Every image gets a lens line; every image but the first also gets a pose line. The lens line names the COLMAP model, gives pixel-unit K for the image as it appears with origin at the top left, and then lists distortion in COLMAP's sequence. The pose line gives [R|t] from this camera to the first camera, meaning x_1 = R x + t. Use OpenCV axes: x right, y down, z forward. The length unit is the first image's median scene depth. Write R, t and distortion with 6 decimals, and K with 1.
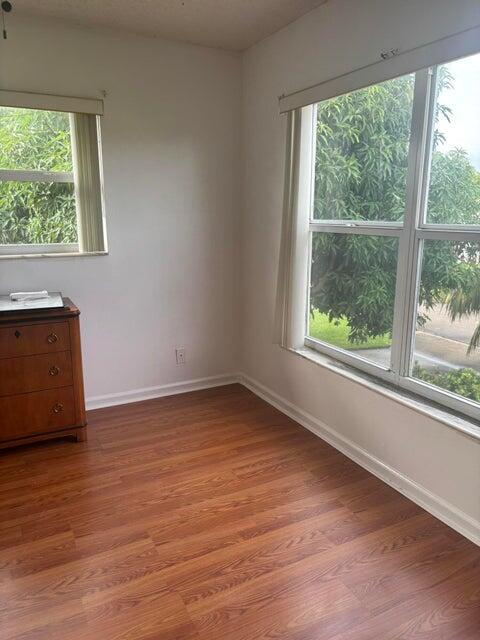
lens RADIAL K [[485.3, 0, 240.9], [0, 485.3, 316.4], [0, 0, 1]] dist [0.045224, -0.040722]
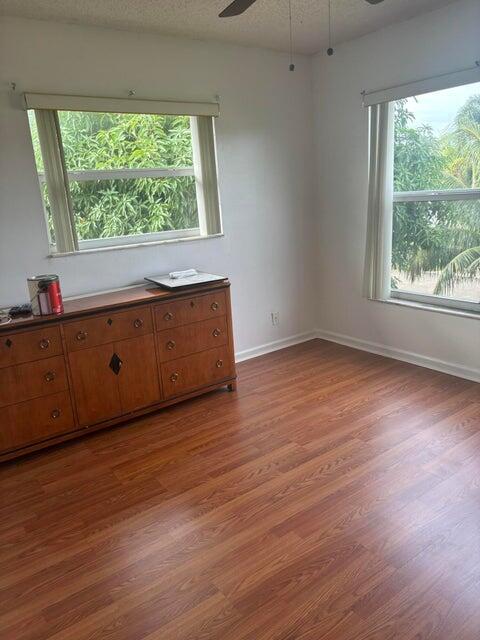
lens RADIAL K [[485.3, 0, 237.8], [0, 485.3, 316.0], [0, 0, 1]] dist [0.045224, -0.040722]
pose [[0.986454, -0.103384, 0.127355, -0.439549], [0.099684, 0.994400, 0.035107, 0.030562], [-0.130272, -0.021937, 0.991236, -0.184452]]
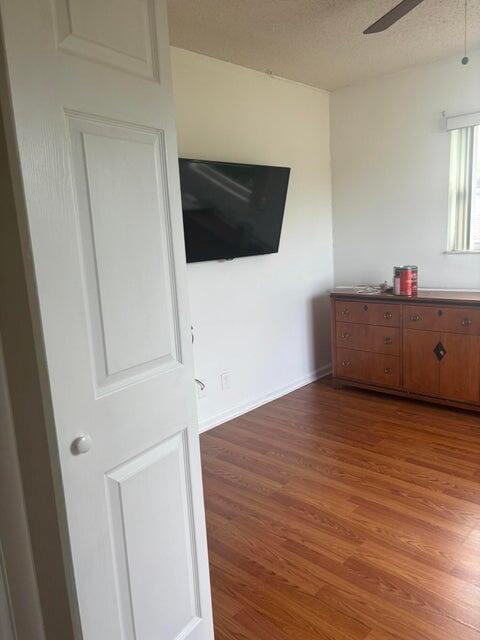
lens RADIAL K [[485.3, 0, 252.1], [0, 485.3, 321.5], [0, 0, 1]] dist [0.045224, -0.040722]
pose [[0.356255, 0.150666, -0.922161, 0.297304], [-0.148426, 0.983508, 0.103349, 0.017649], [0.922525, 0.100054, 0.372743, -0.002006]]
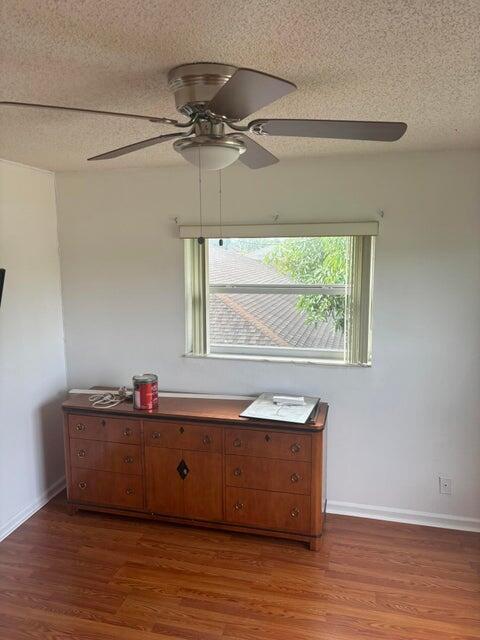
lens RADIAL K [[485.3, 0, 232.2], [0, 485.3, 314.6], [0, 0, 1]] dist [0.045224, -0.040722]
pose [[0.746614, 0.084277, -0.659897, 0.179496], [-0.134970, 0.990503, -0.026207, -0.182129], [0.651422, 0.108632, 0.750899, 0.056470]]
